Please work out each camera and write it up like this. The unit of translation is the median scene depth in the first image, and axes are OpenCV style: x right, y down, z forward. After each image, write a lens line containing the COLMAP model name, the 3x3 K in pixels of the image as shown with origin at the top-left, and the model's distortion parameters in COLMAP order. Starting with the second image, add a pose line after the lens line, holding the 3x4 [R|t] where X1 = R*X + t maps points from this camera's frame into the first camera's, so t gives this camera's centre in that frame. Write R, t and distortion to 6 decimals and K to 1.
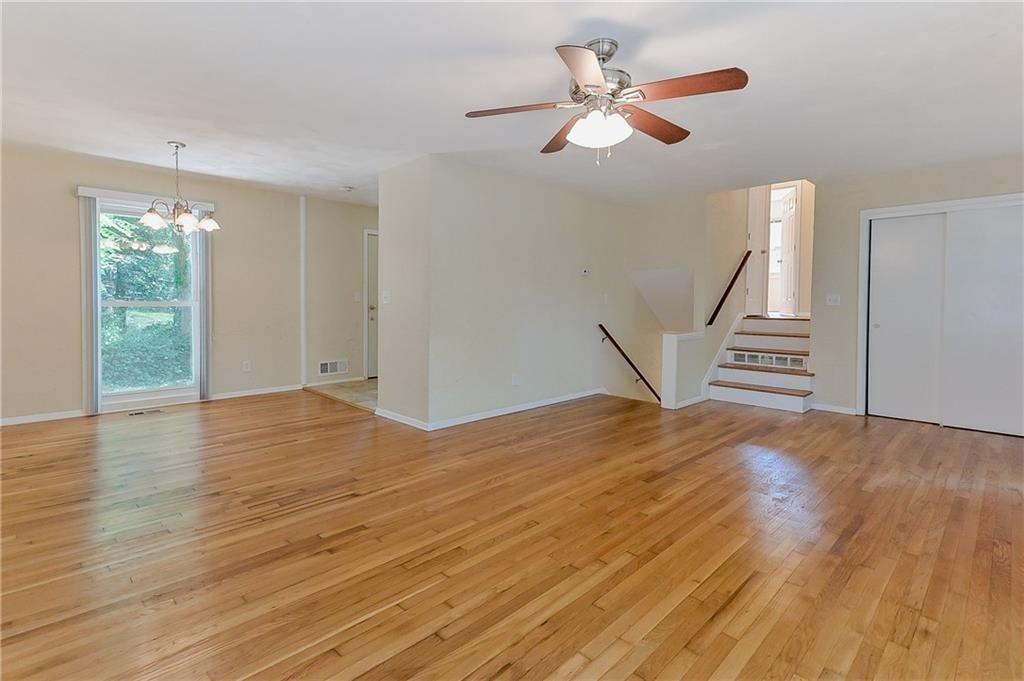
lens RADIAL K [[485.1, 0, 512.0], [0, 485.1, 313.8], [0, 0, 1]] dist [0.053989, -0.019144]
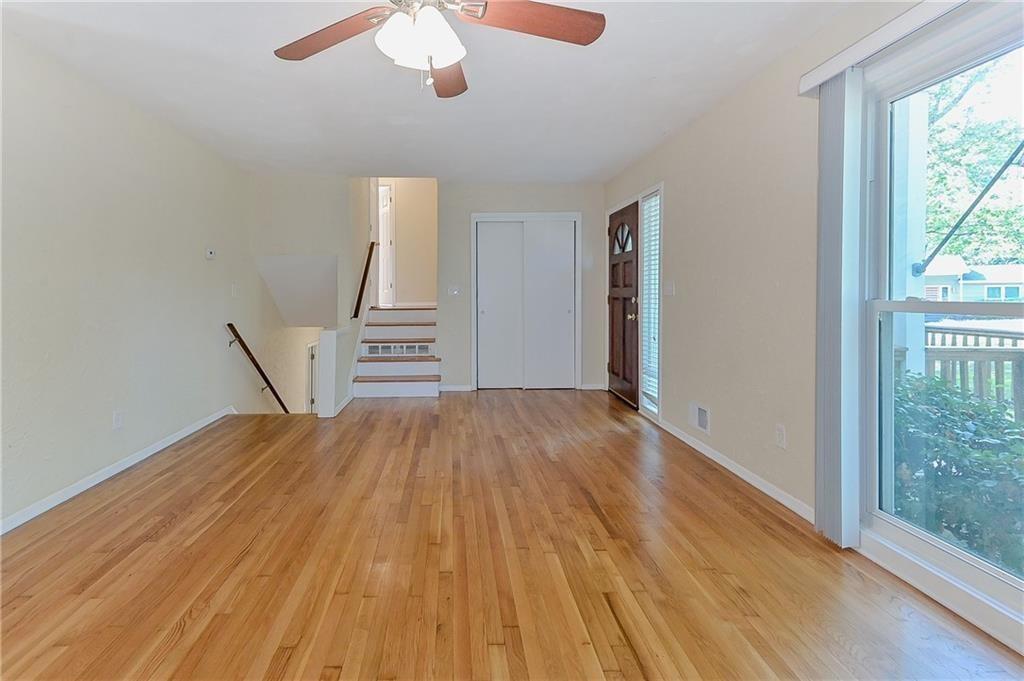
lens RADIAL K [[485.1, 0, 447.6], [0, 485.1, 297.2], [0, 0, 1]] dist [0.053989, -0.019144]
pose [[0.704590, -0.015294, 0.709449, -0.135159], [0.028921, 0.999556, -0.007175, -0.005191], [-0.709025, 0.025573, 0.704720, 0.233037]]
